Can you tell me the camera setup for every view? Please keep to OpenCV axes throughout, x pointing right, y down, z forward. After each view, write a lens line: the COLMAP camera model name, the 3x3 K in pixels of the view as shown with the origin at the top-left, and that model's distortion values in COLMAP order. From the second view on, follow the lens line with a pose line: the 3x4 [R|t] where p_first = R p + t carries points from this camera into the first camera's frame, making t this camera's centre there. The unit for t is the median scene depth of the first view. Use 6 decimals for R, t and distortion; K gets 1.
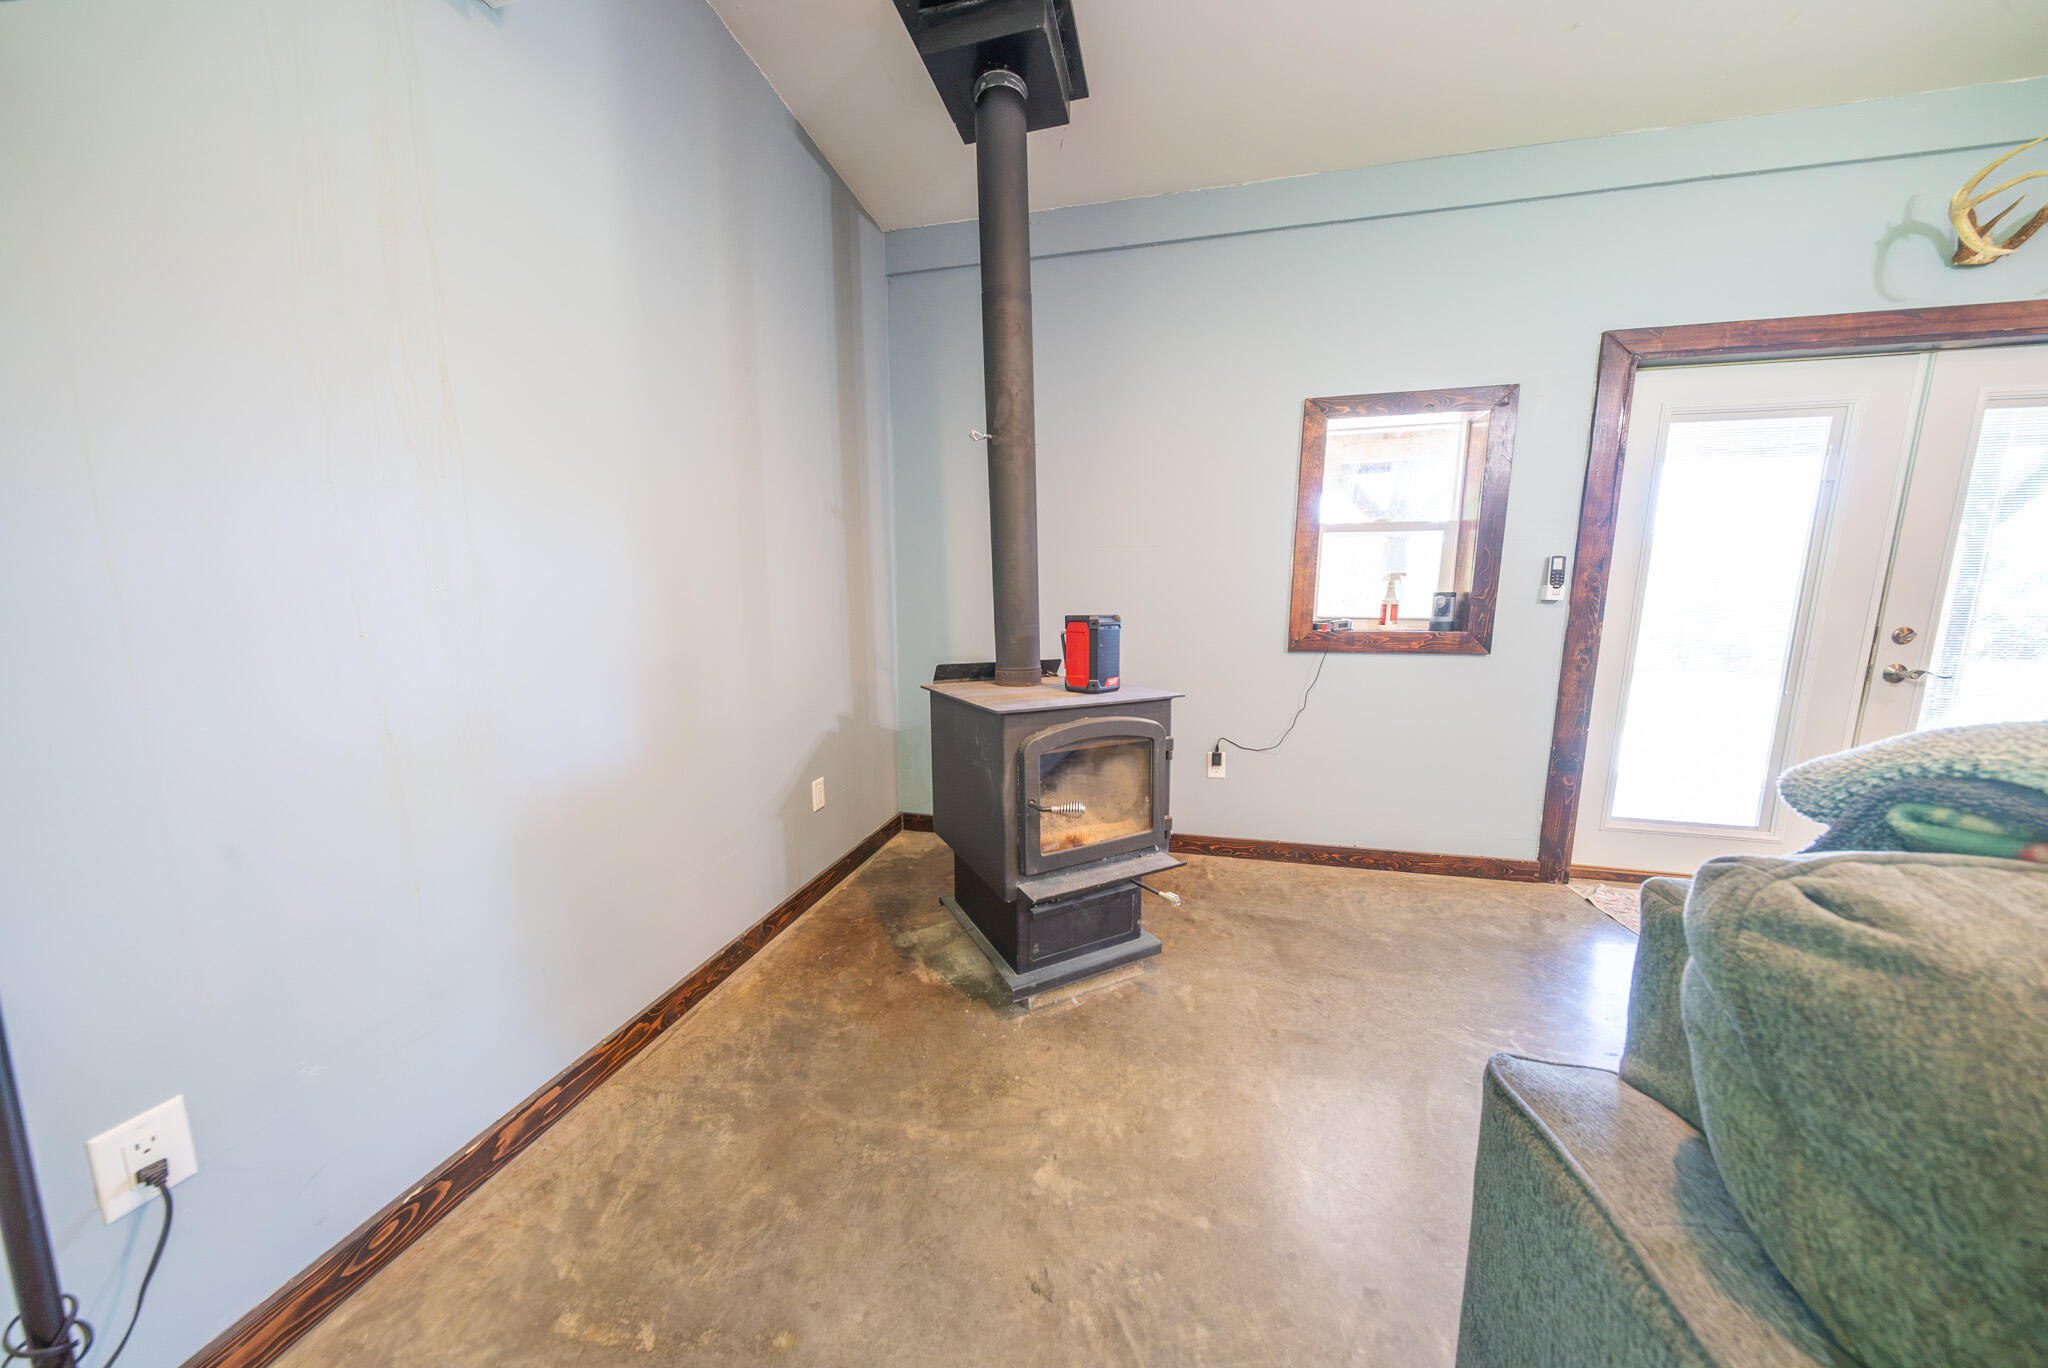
lens RADIAL K [[600.7, 0, 1027.4], [0, 600.7, 688.8], [0, 0, 1]] dist [0.000564, 0.000008]
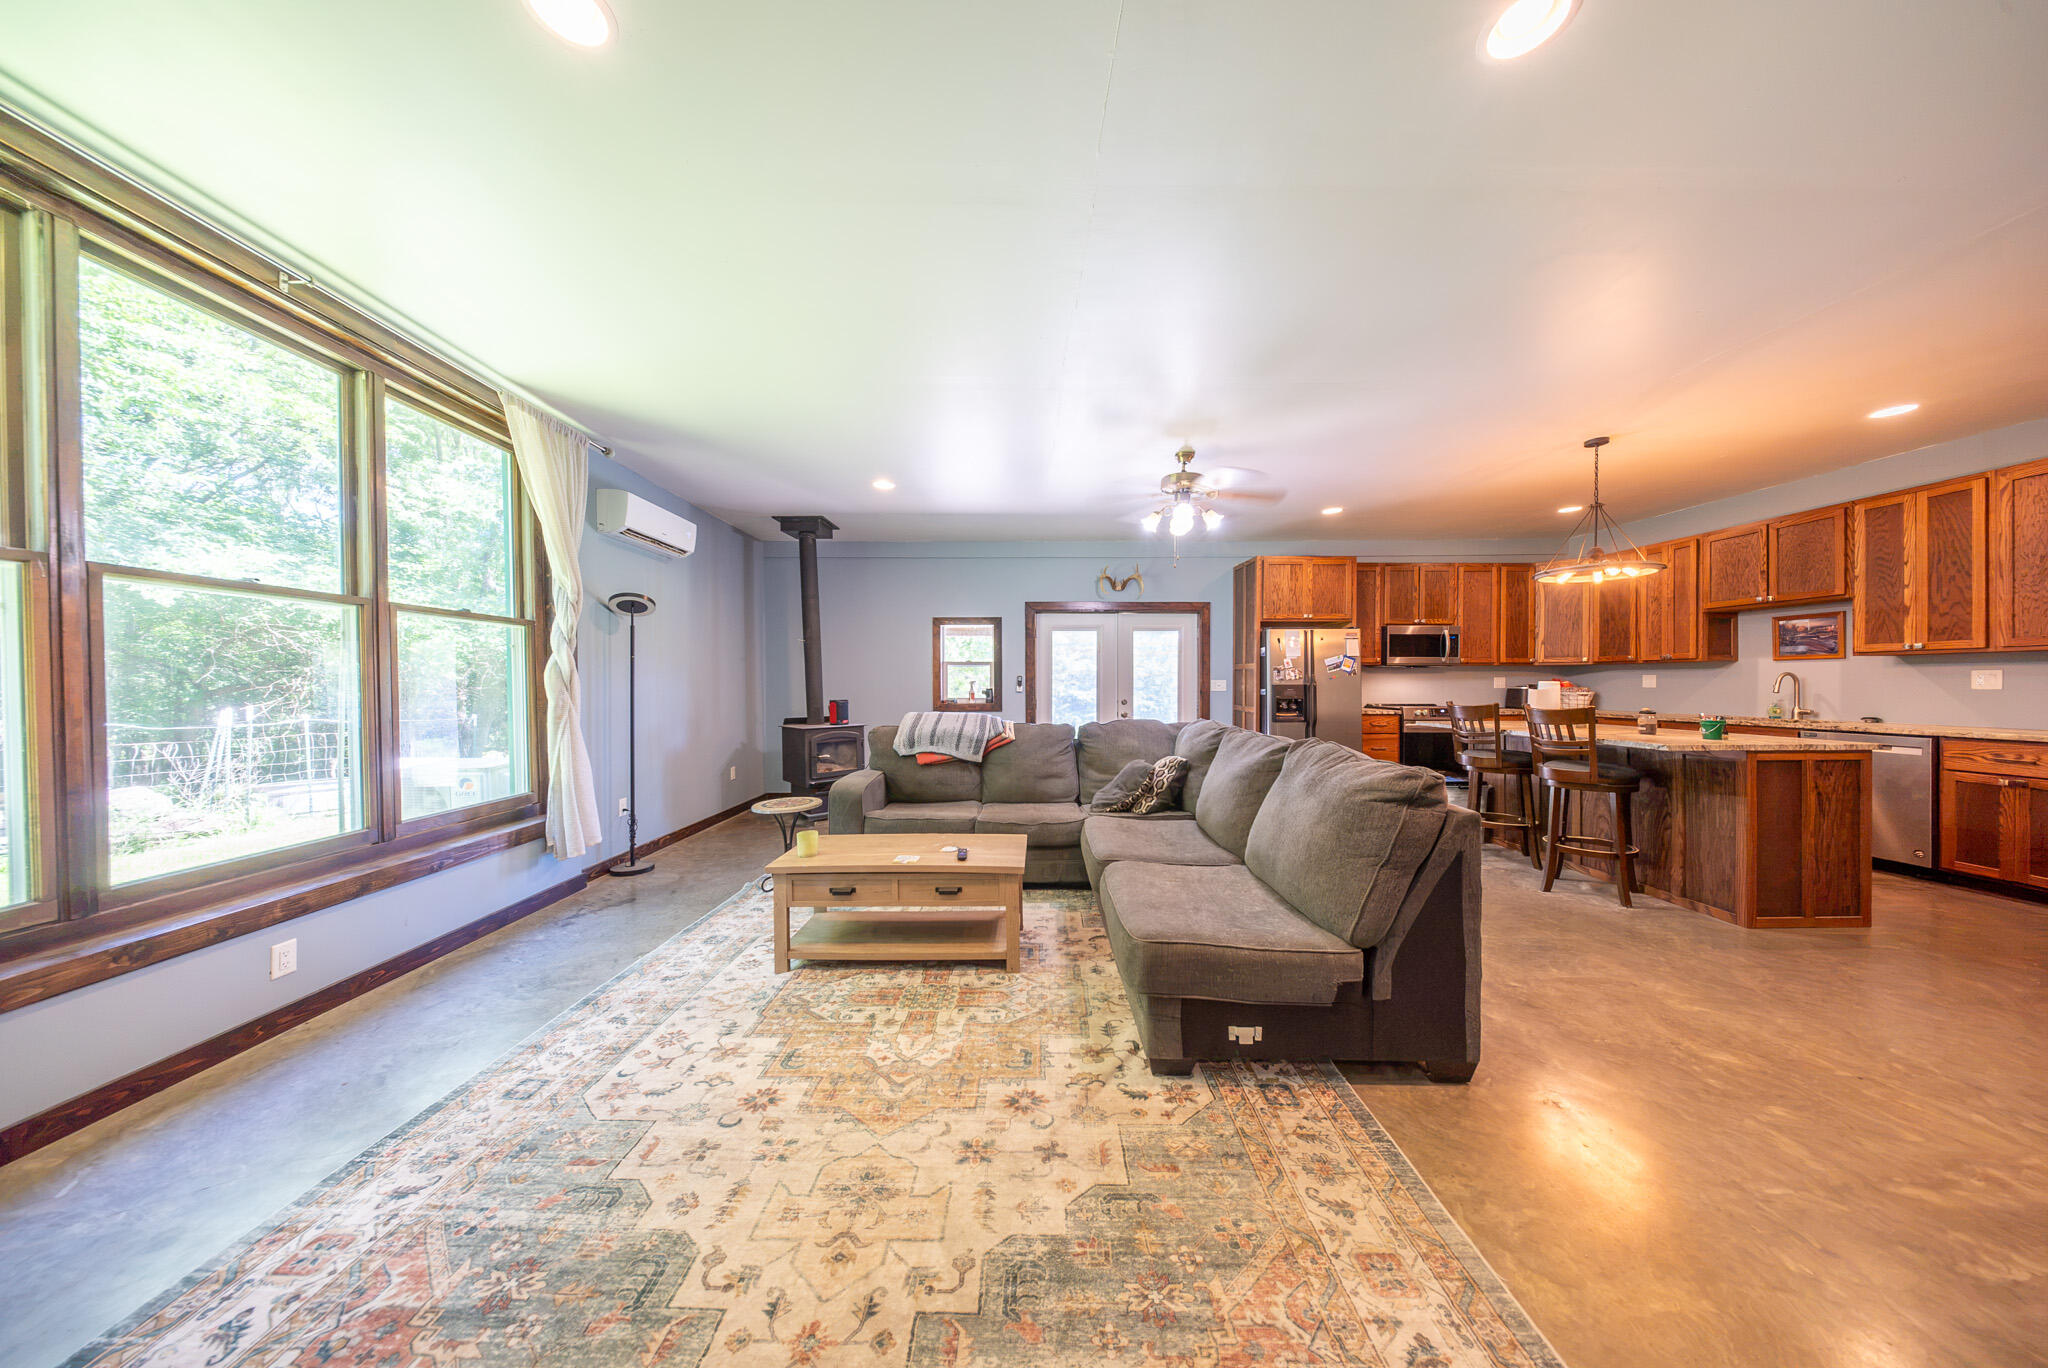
lens RADIAL K [[600.7, 0, 1033.2], [0, 600.7, 681.1], [0, 0, 1]] dist [0.000564, 0.000008]
pose [[0.972268, -0.010659, 0.233627, 0.294779], [0.041967, 0.990697, -0.129453, 0.180610], [-0.230074, 0.135668, 0.963670, -1.806733]]
